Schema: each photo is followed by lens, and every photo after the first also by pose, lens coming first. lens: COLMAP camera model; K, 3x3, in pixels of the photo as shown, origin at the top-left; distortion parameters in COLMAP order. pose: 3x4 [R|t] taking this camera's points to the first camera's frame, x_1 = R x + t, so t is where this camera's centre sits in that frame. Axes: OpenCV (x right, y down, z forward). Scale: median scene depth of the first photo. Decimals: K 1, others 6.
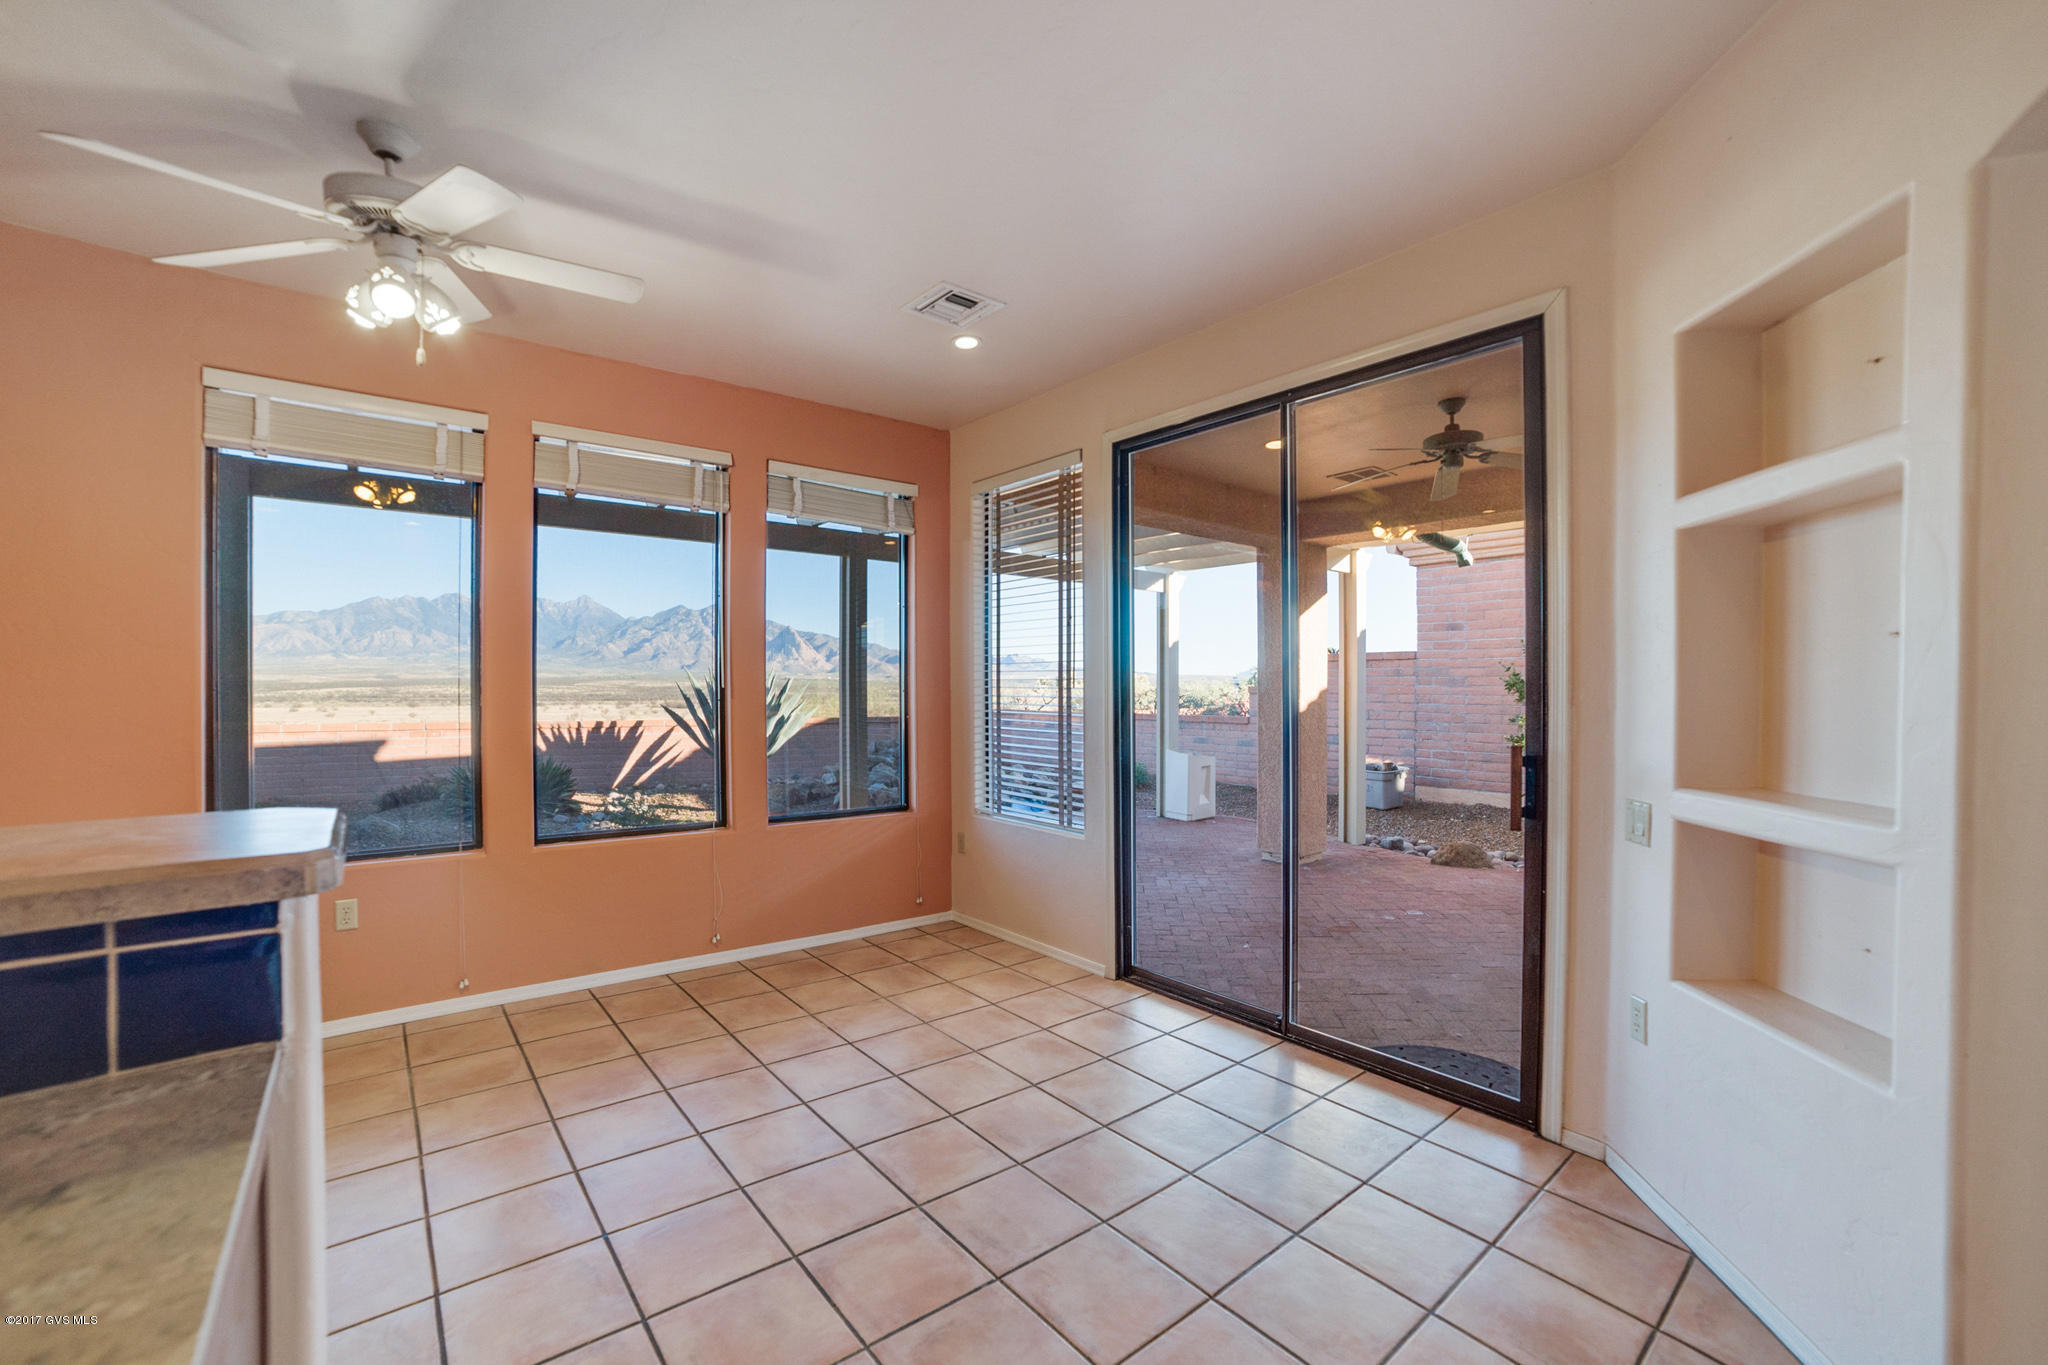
lens RADIAL K [[871.4, 0, 1024.0], [0, 871.4, 682.5], [0, 0, 1]] dist [-0.043981, 0.000257]
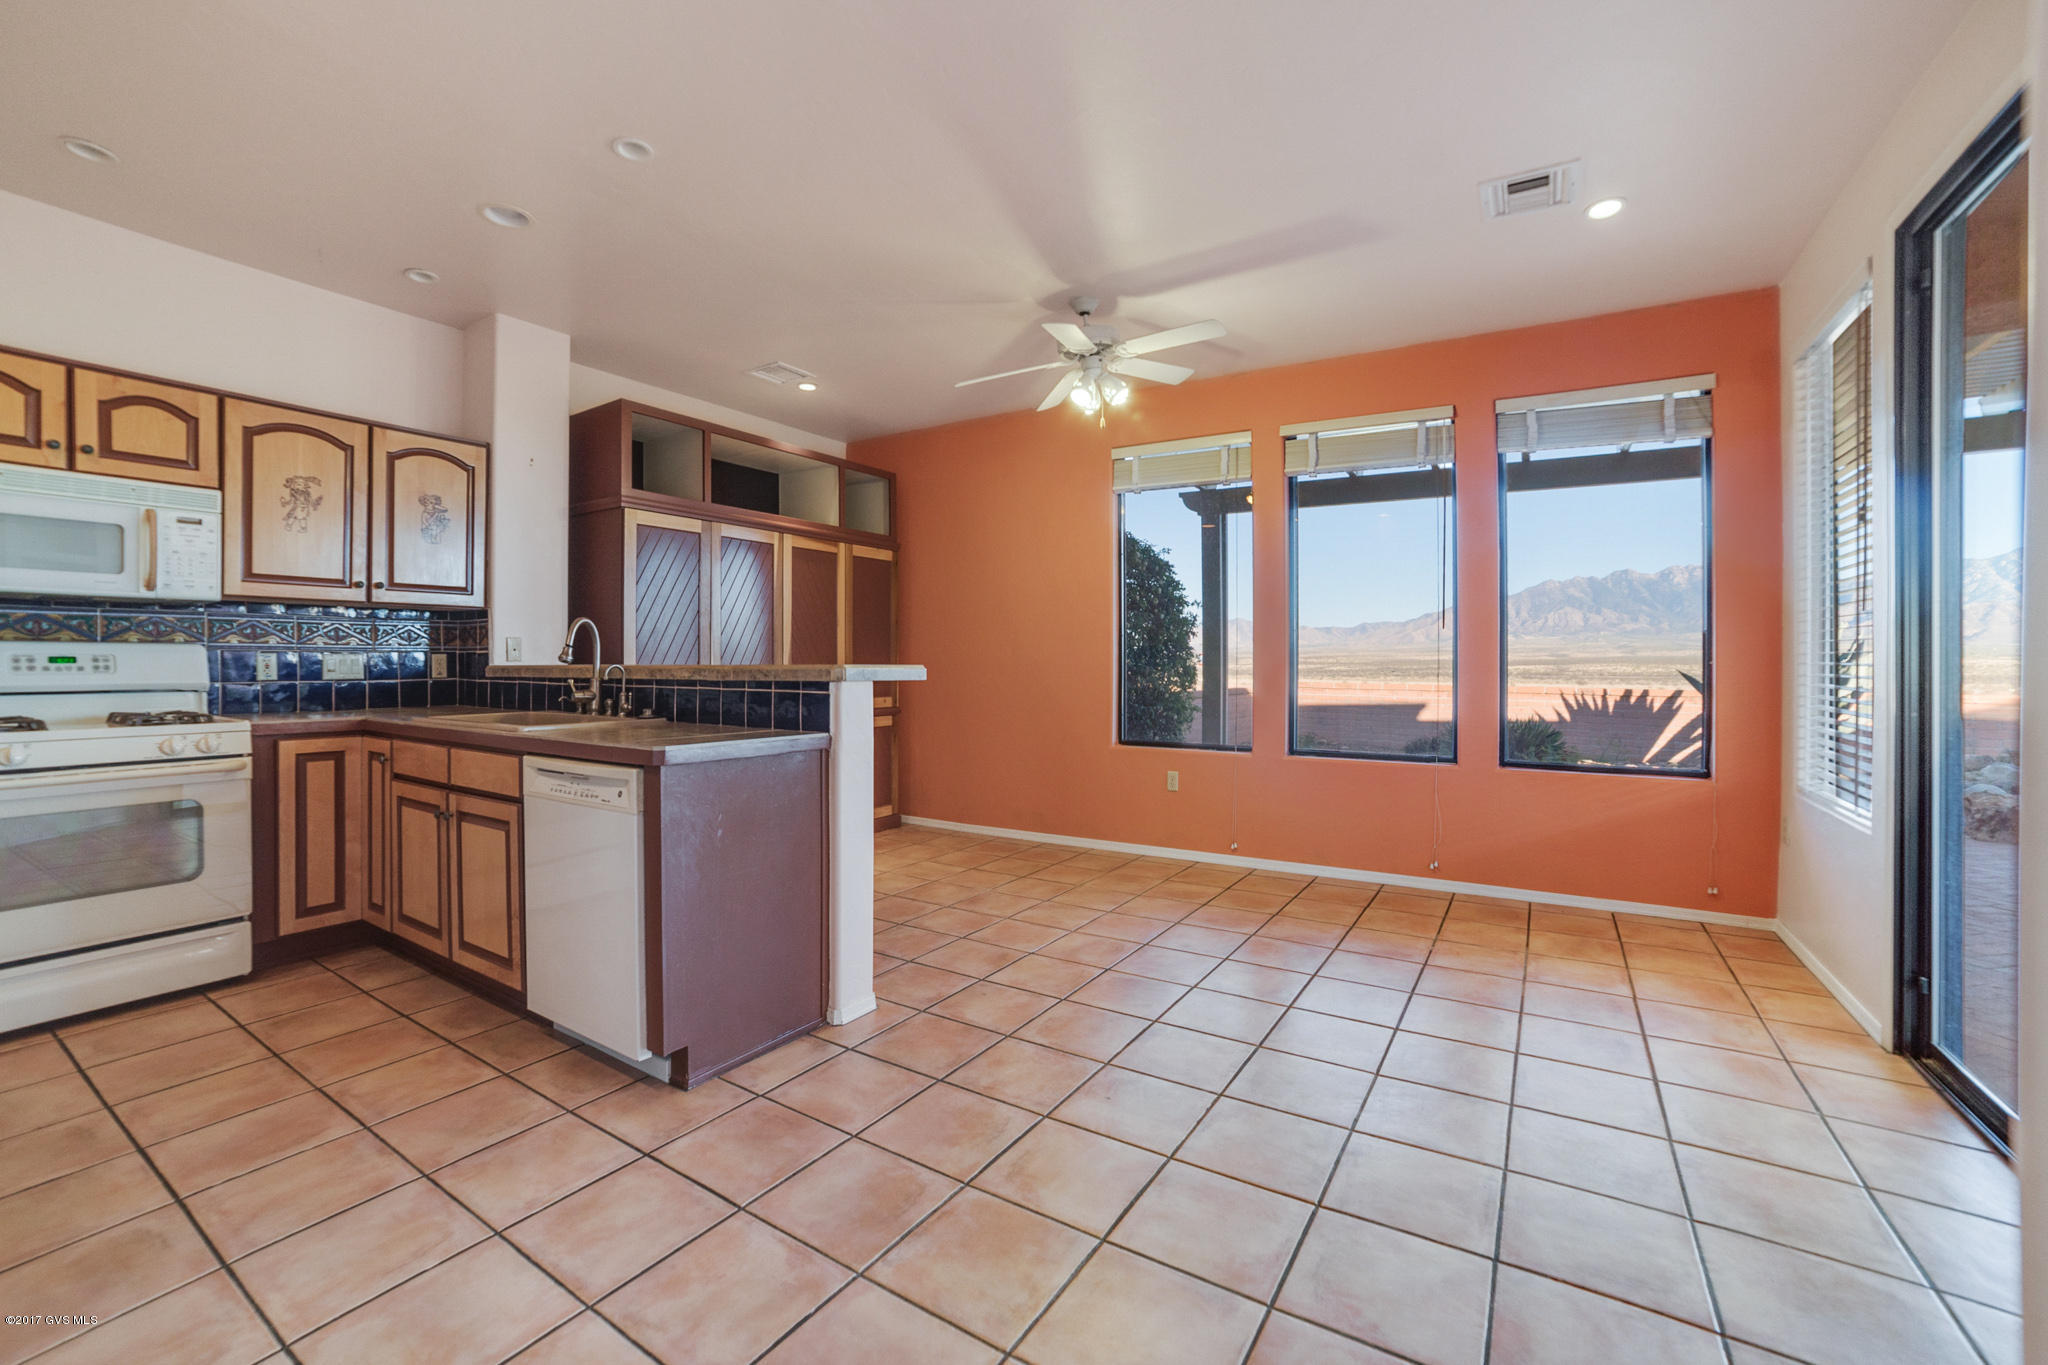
lens RADIAL K [[892.2, 0, 1023.4], [0, 892.2, 666.8], [0, 0, 1]] dist [-0.001501, 0.000082]
pose [[0.352002, 0.003666, -0.935992, 0.507456], [-0.000949, 0.999993, 0.003560, 0.049534], [0.935999, -0.000365, 0.352003, 0.145011]]
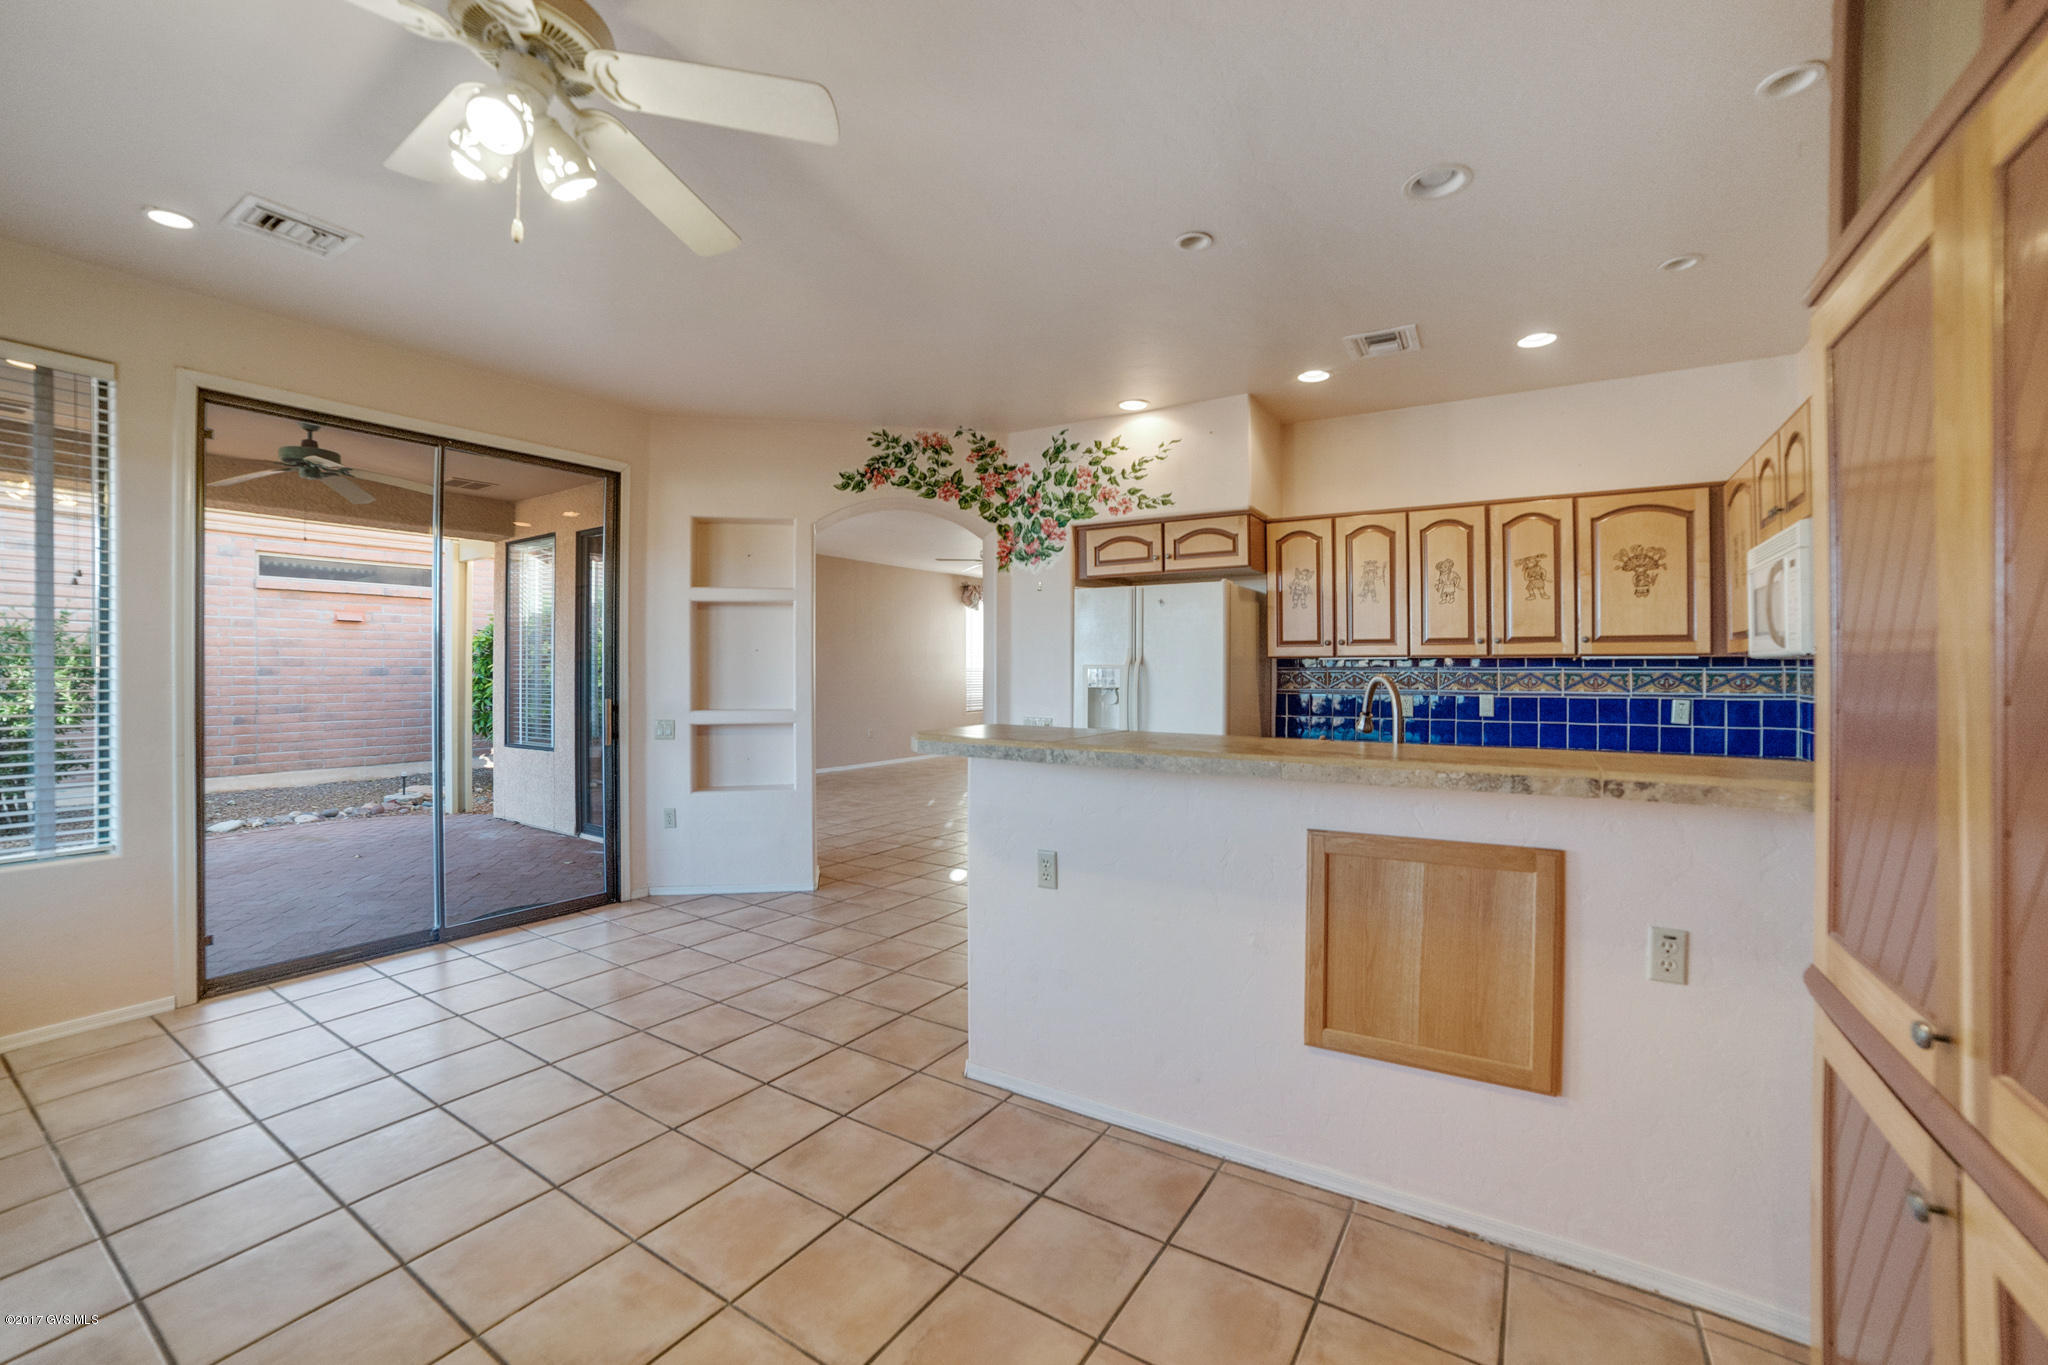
lens RADIAL K [[871.4, 0, 1024.0], [0, 871.4, 682.5], [0, 0, 1]] dist [-0.043981, 0.000257]
pose [[-0.351270, -0.012536, 0.936190, -0.916378], [-0.008124, 0.999914, 0.010341, 0.007638], [-0.936239, -0.003973, -0.351341, 0.497658]]
